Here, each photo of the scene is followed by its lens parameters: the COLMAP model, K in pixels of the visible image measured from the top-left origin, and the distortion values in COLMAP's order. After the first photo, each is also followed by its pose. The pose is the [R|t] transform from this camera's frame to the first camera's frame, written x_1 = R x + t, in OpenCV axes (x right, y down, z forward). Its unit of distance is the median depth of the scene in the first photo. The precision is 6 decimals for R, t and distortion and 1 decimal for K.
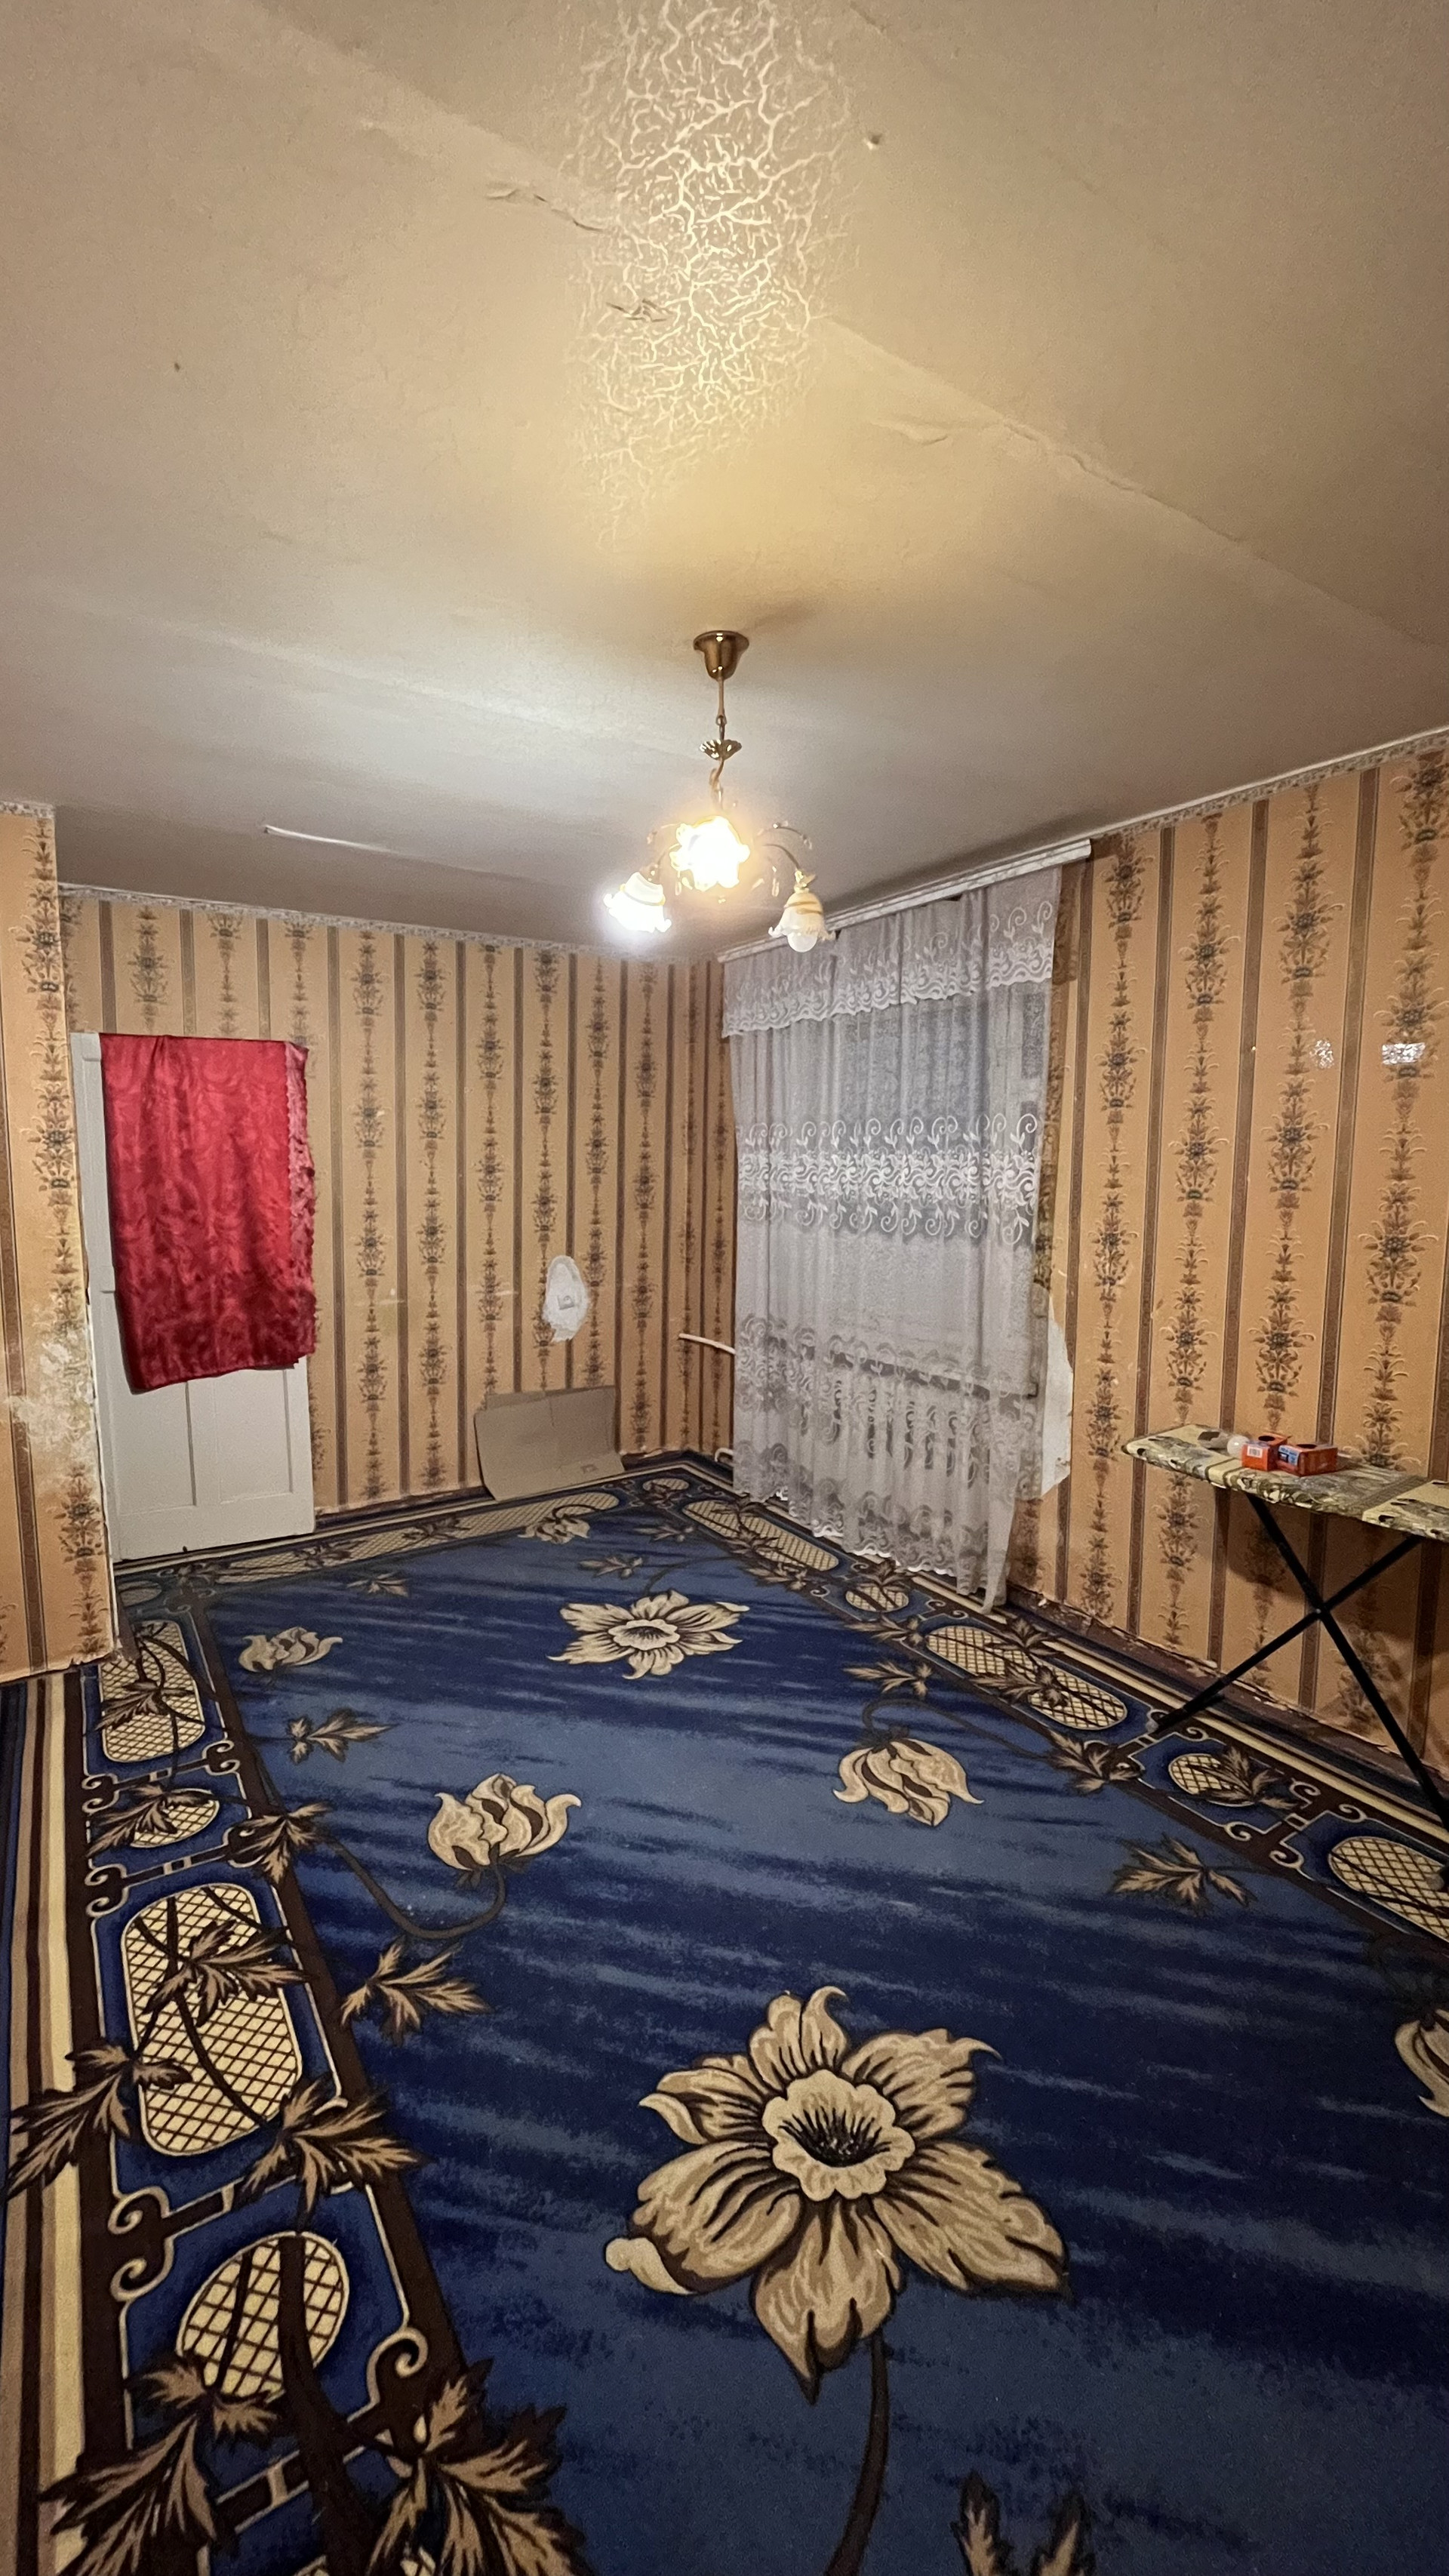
lens RADIAL K [[1032.4, 0, 715.3], [0, 1032.4, 1289.6], [0, 0, 1]] dist [0.001170, 0.000100]
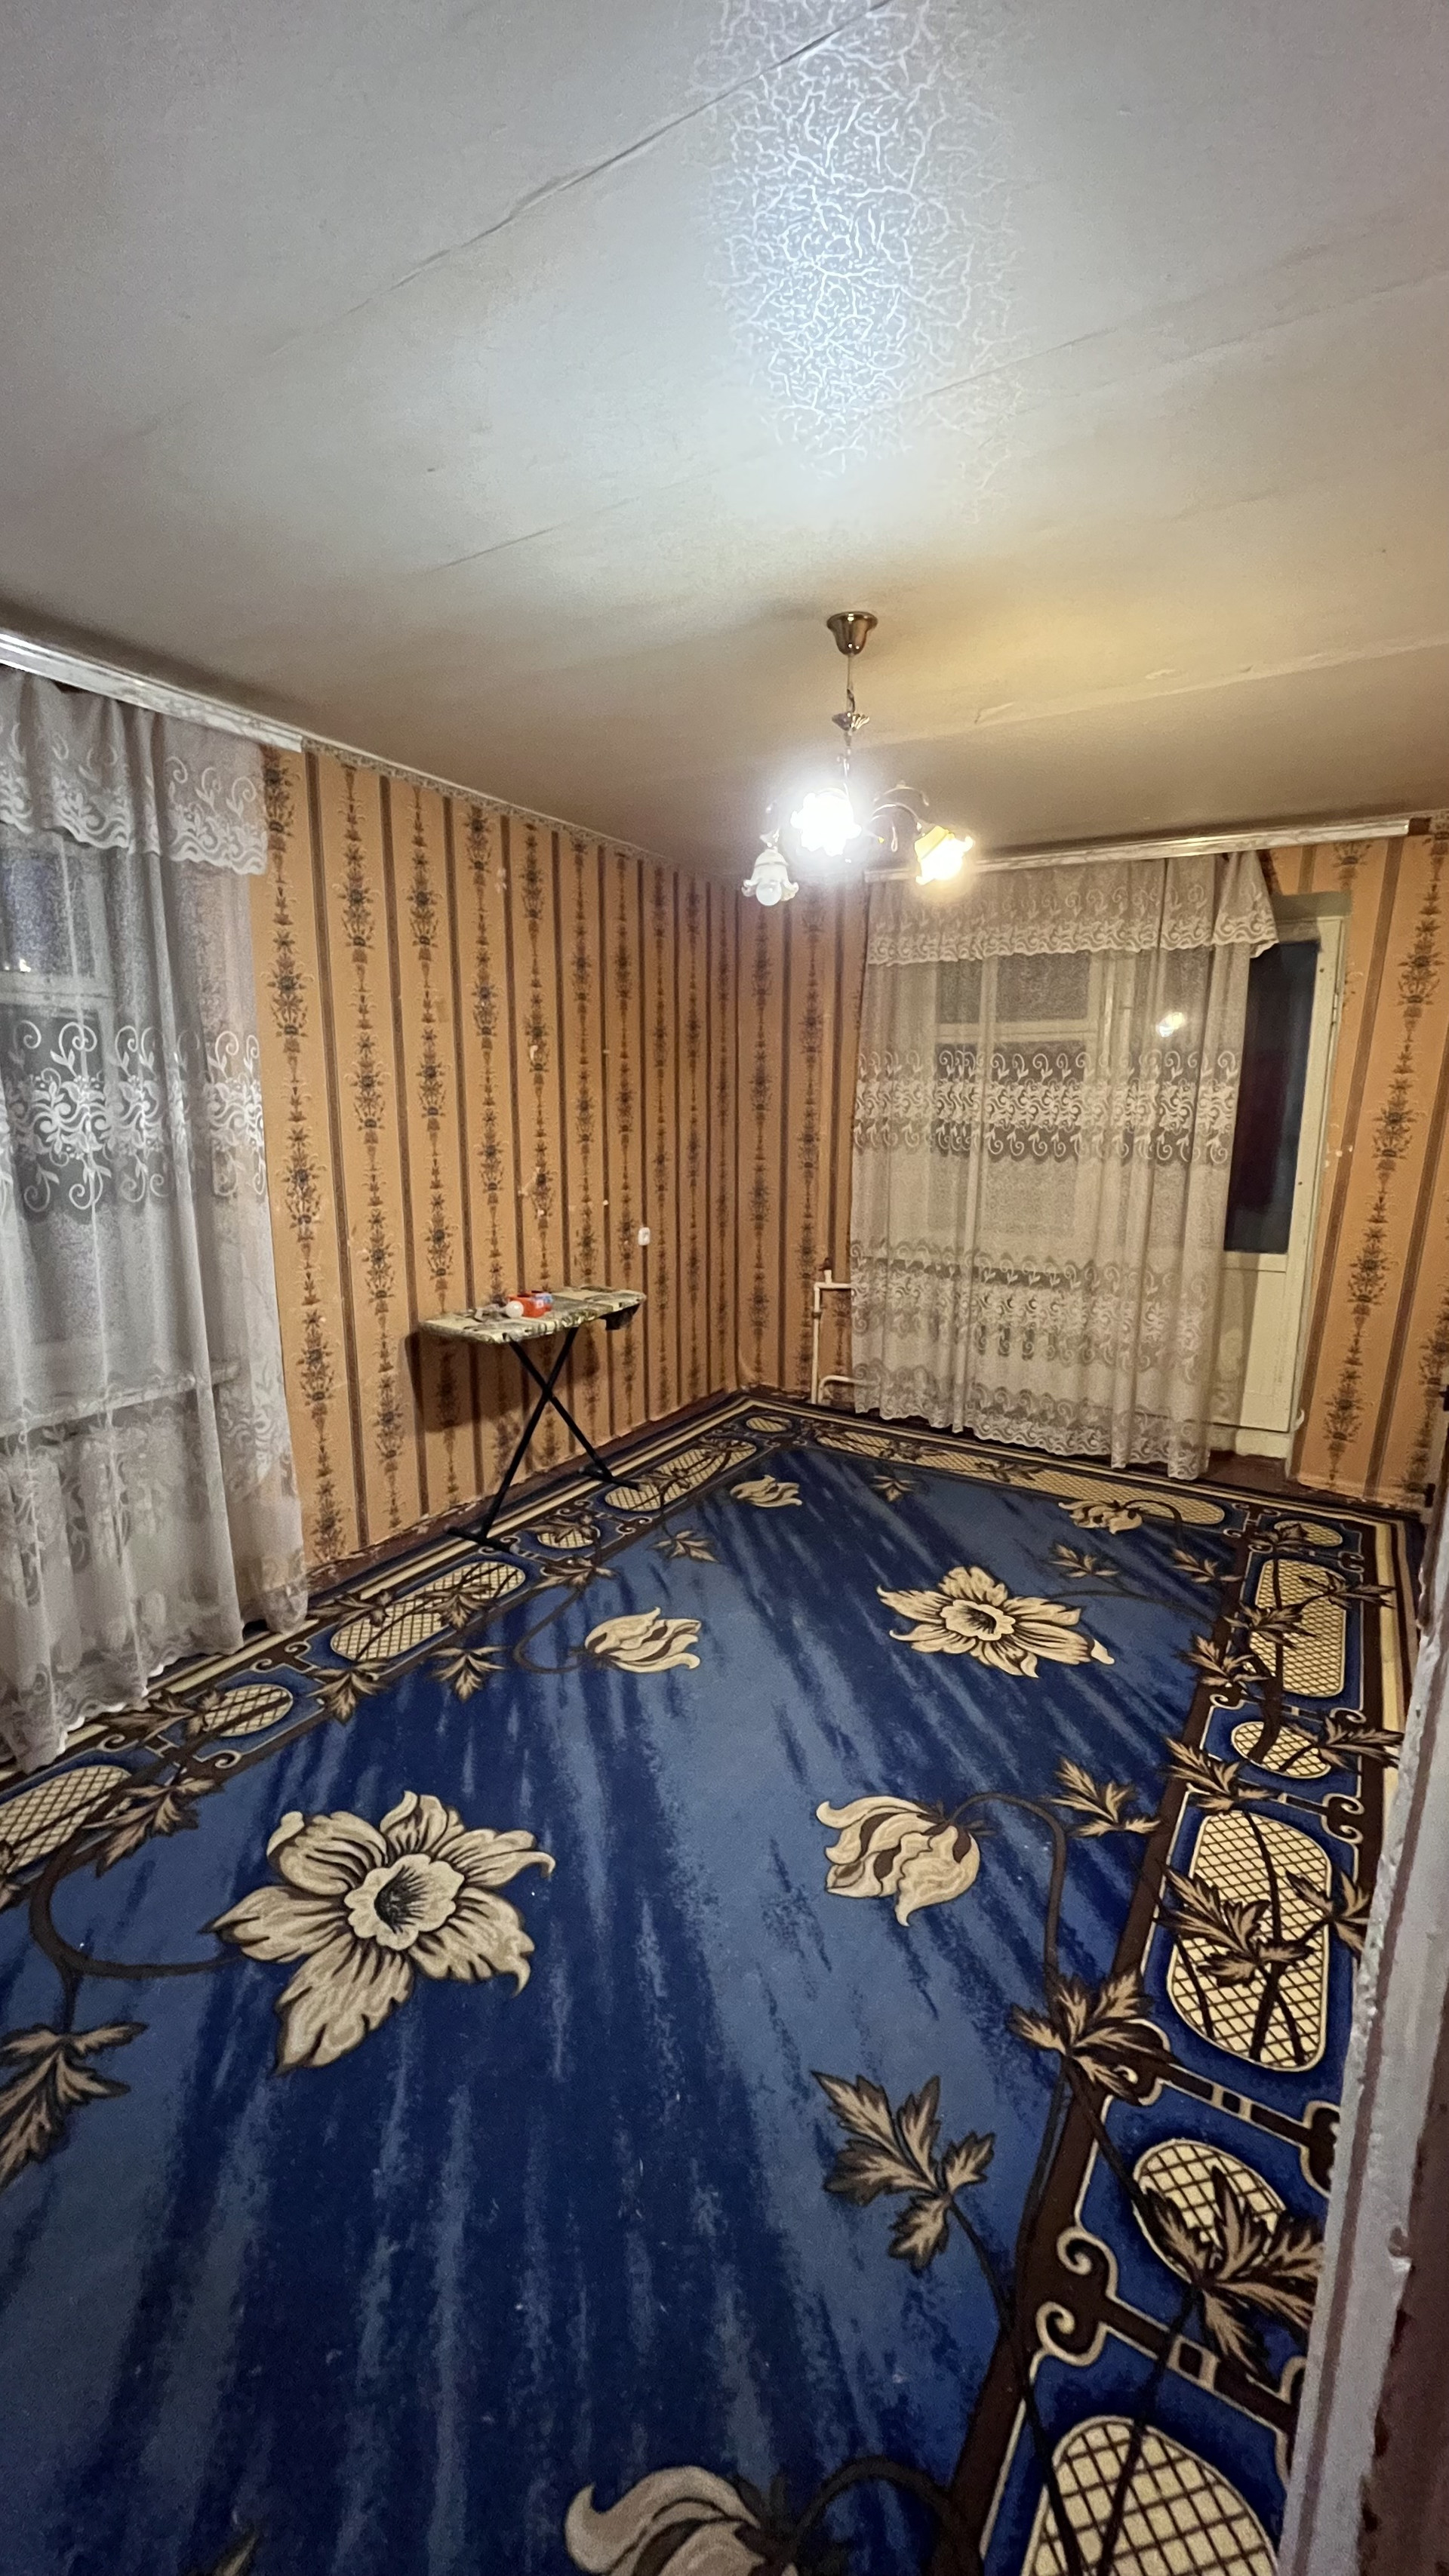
lens RADIAL K [[1032.4, 0, 709.5], [0, 1032.4, 1284.9], [0, 0, 1]] dist [0.001170, 0.000100]
pose [[-0.418527, -0.170603, 0.892037, -0.973525], [0.108840, 0.965698, 0.235757, -0.205130], [-0.901659, 0.195760, -0.385603, 1.594443]]
